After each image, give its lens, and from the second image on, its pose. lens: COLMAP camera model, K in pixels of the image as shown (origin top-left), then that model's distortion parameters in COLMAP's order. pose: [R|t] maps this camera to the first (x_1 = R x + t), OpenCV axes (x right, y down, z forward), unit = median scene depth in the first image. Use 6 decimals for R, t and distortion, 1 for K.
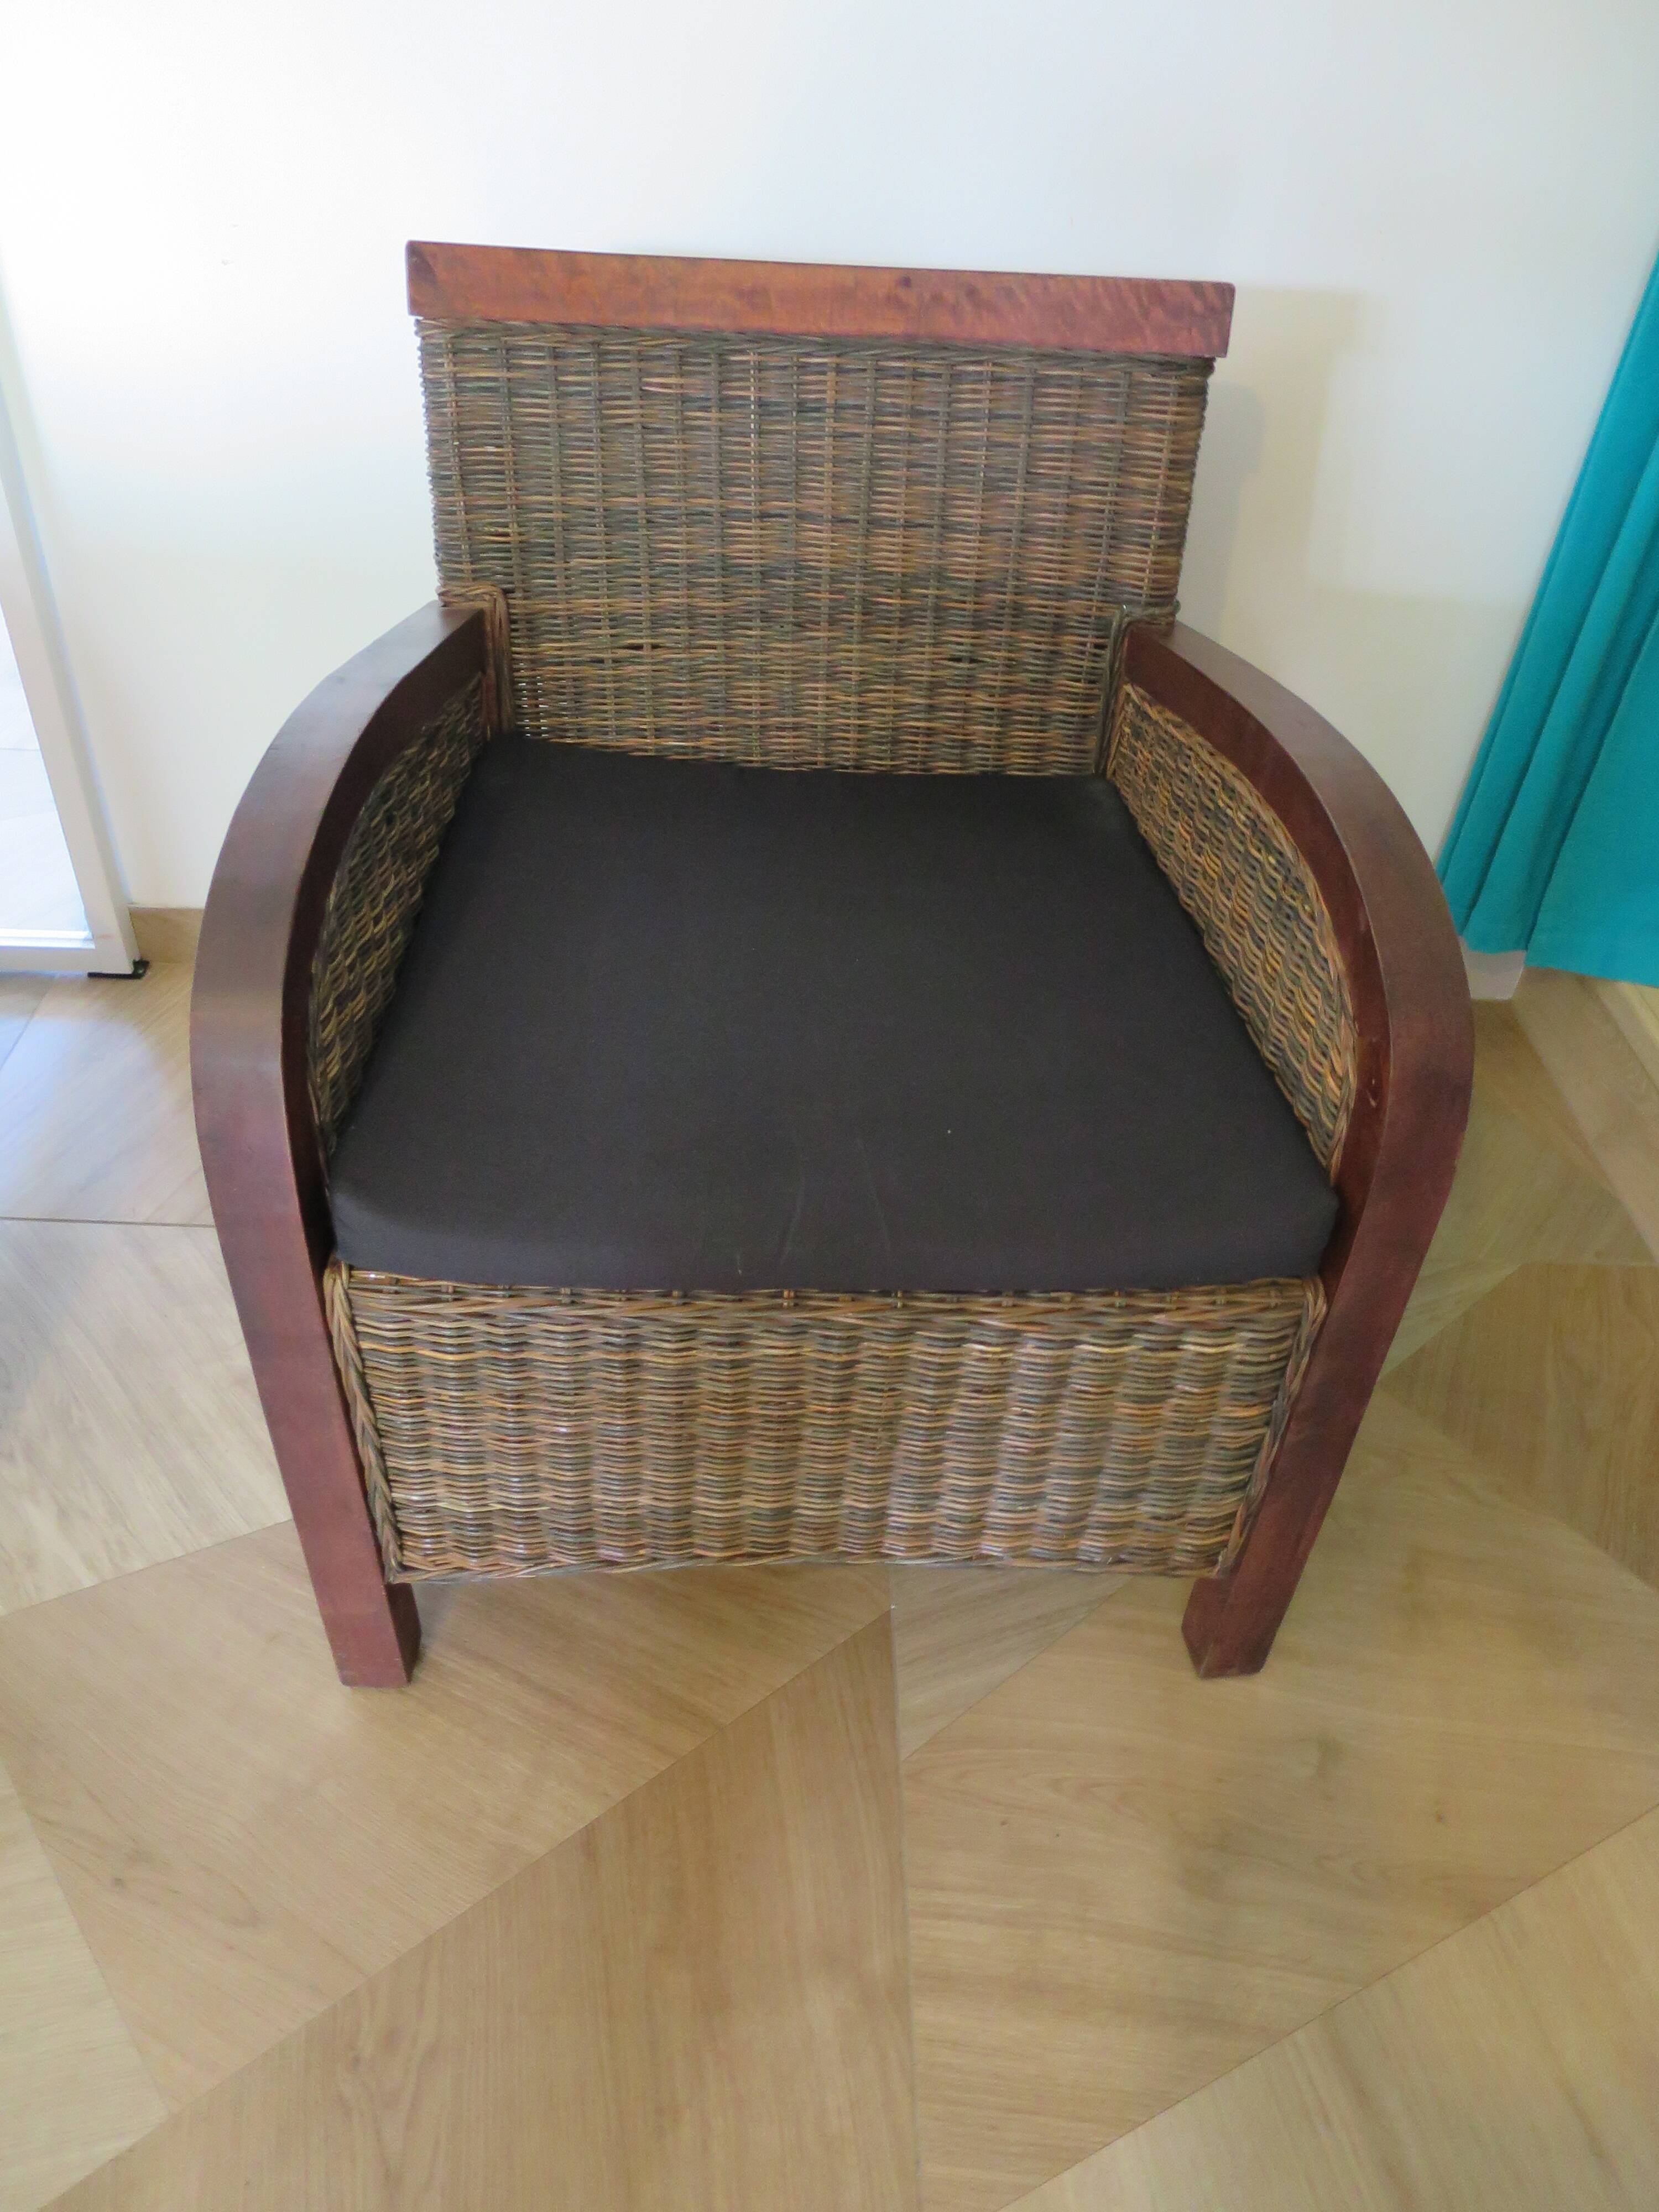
lens RADIAL K [[1597.8, 0, 832.1], [0, 1597.8, 1102.7], [0, 0, 1]] dist [-0.048064, 0.011054]
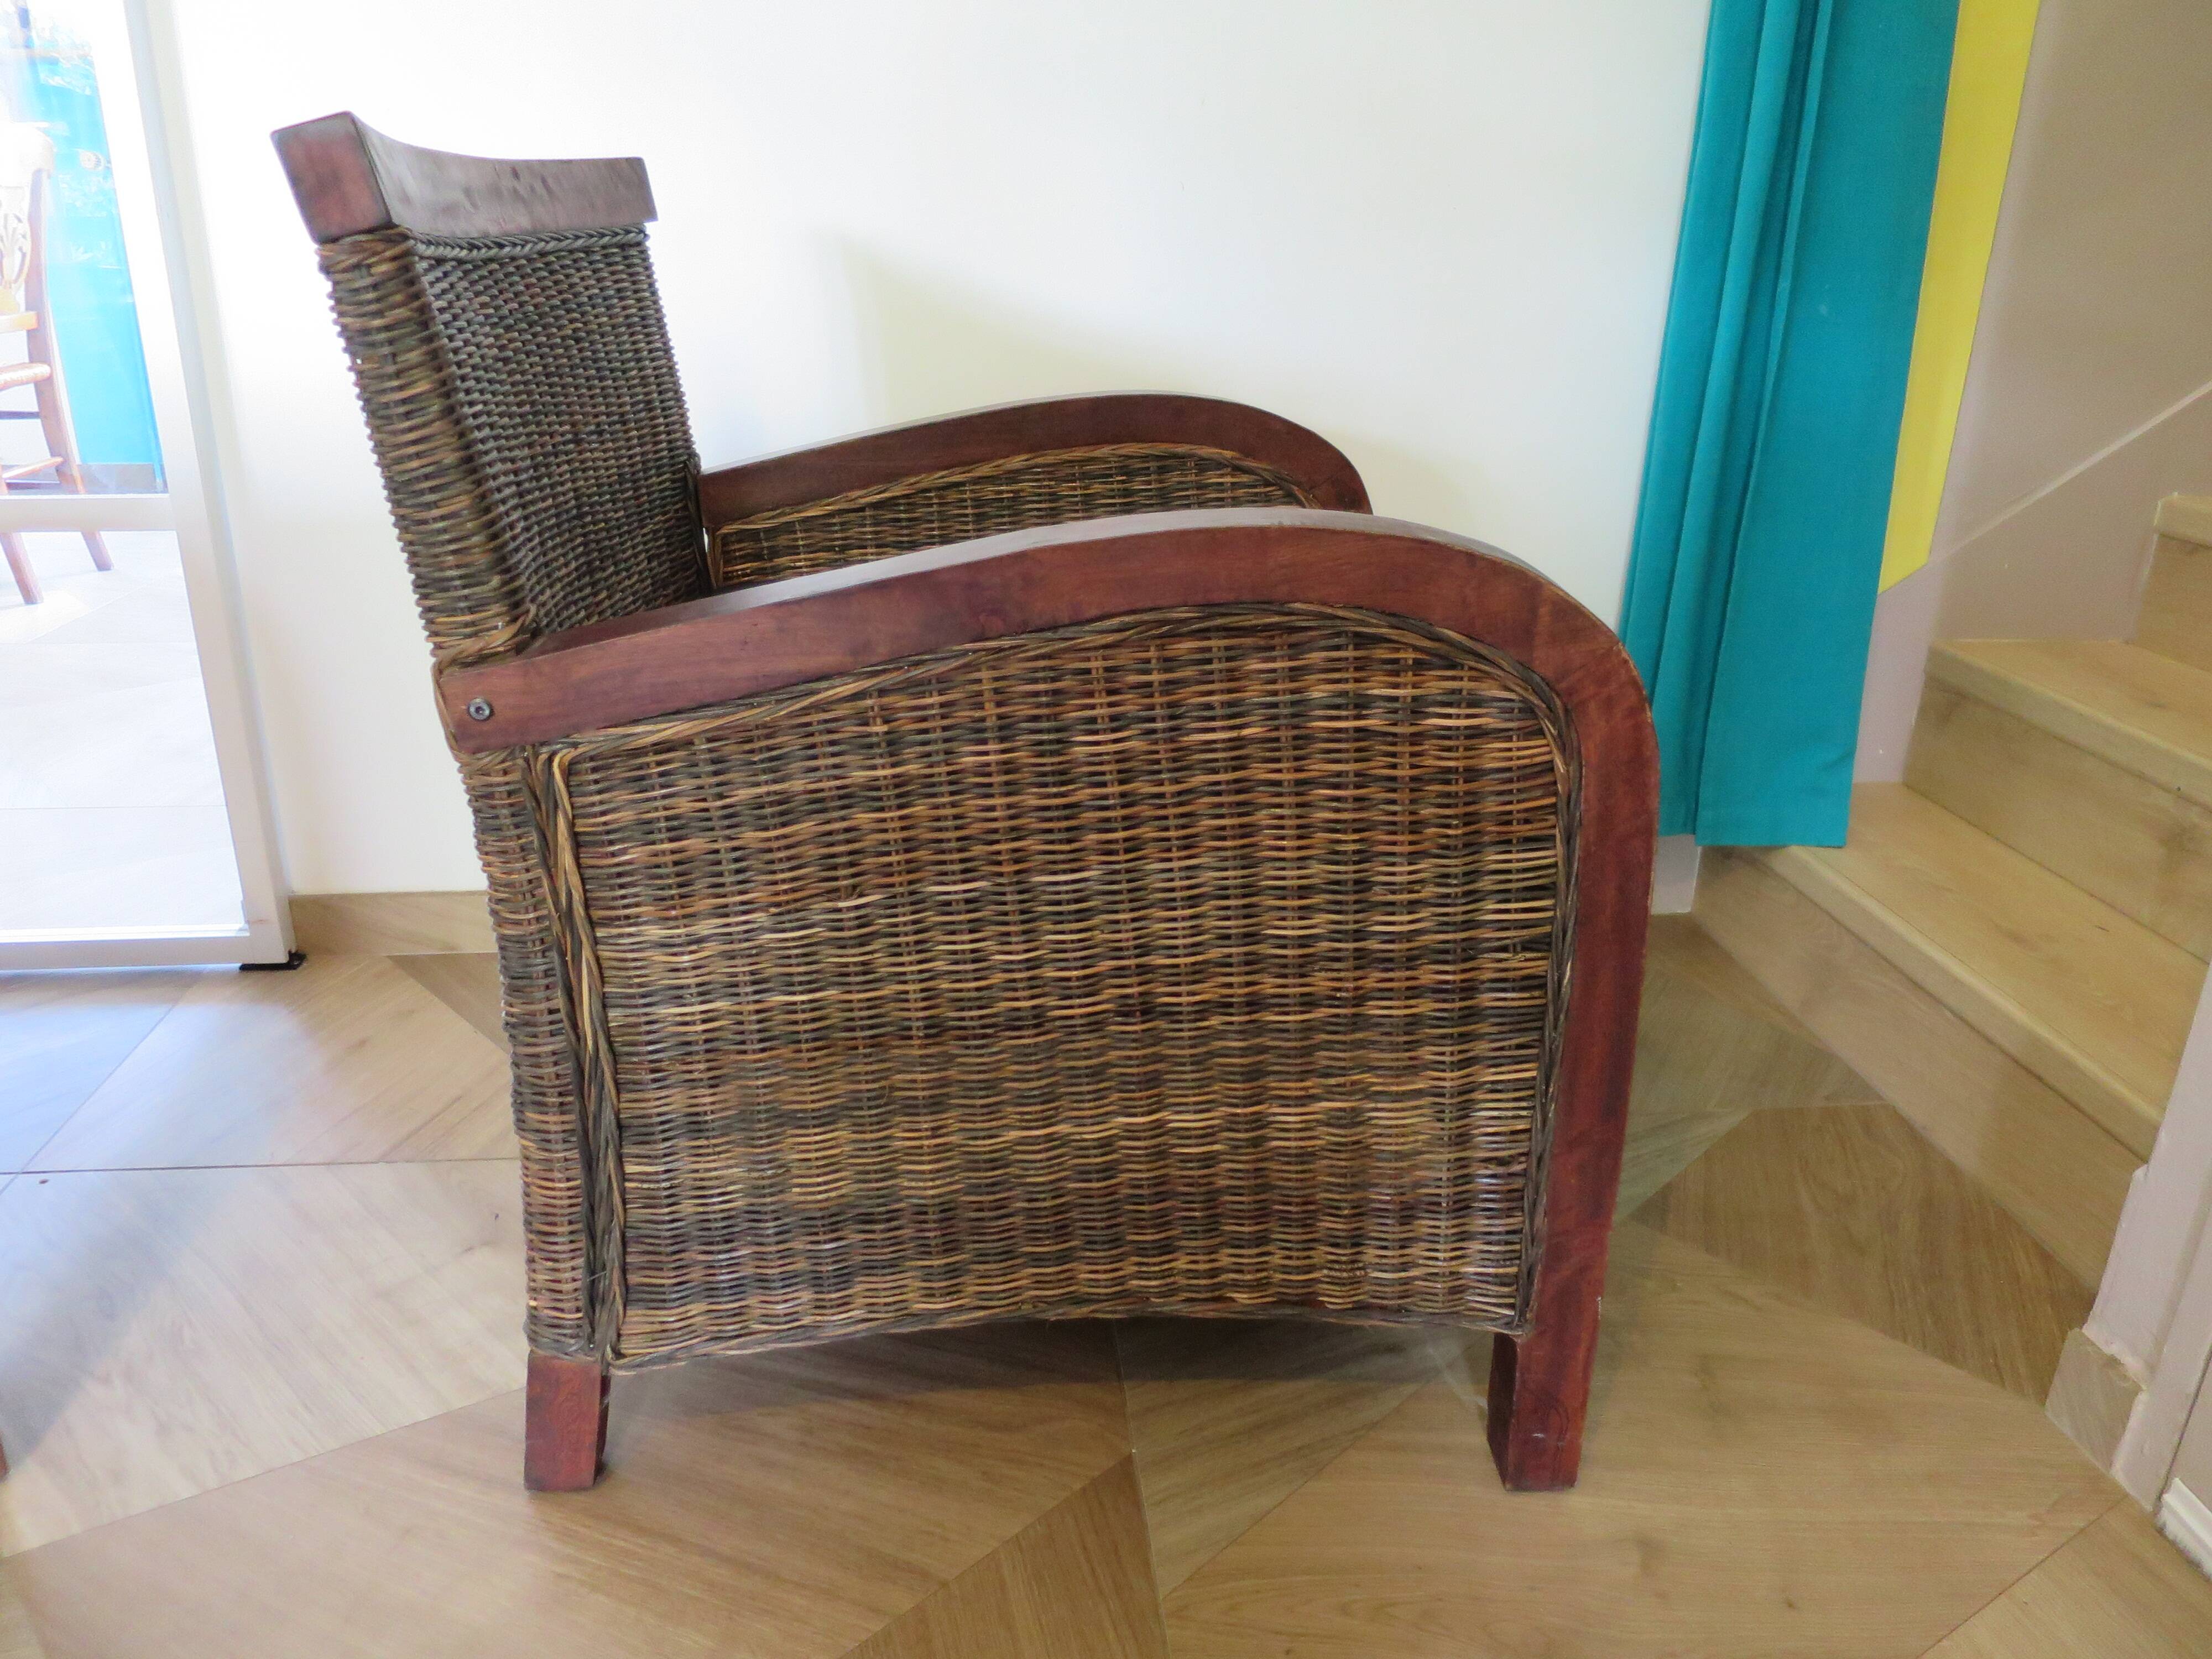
lens RADIAL K [[1597.8, 0, 1105.5], [0, 1597.8, 829.2], [0, 0, 1]] dist [-0.048064, 0.011054]
pose [[0.995387, -0.063274, 0.072118, -0.021492], [0.082944, 0.945320, -0.315420, 0.310272], [-0.048217, 0.319947, 0.946208, 0.078462]]
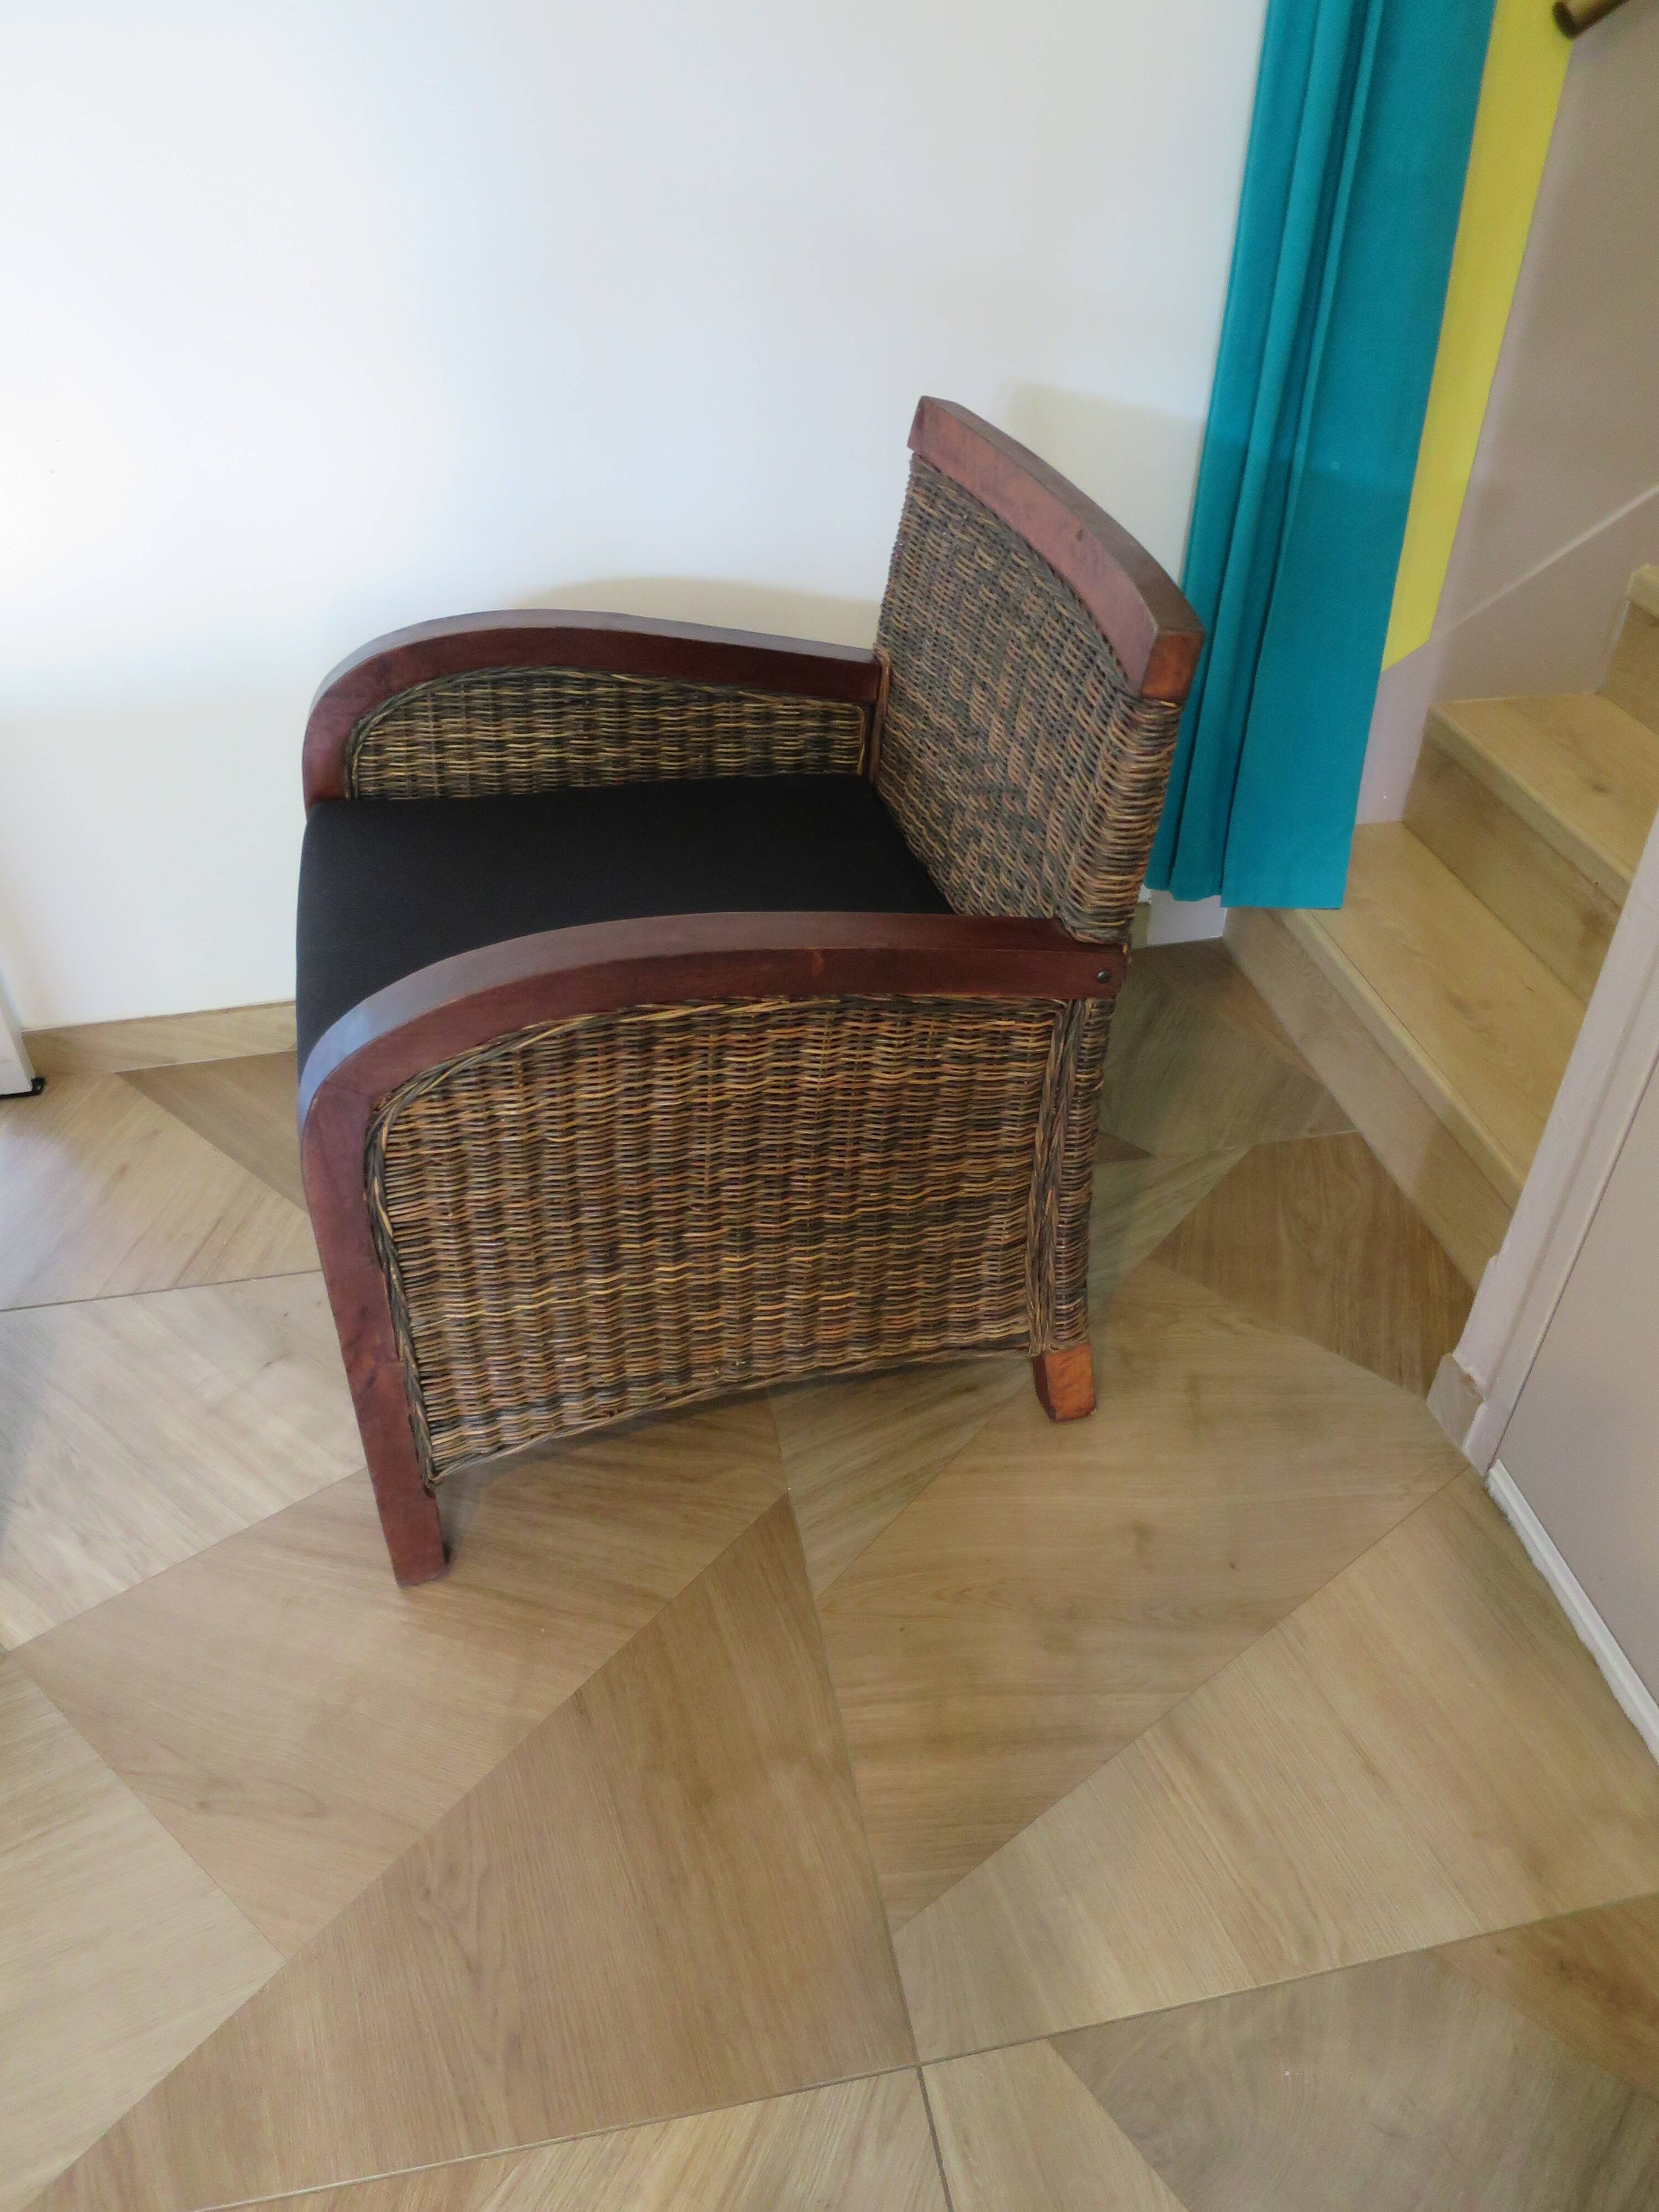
lens RADIAL K [[1597.8, 0, 832.1], [0, 1597.8, 1102.7], [0, 0, 1]] dist [-0.048064, 0.011054]
pose [[0.981613, -0.153814, 0.113036, -0.026801], [0.155863, 0.987733, -0.009461, 0.042500], [-0.110194, 0.026905, 0.993546, -0.283332]]
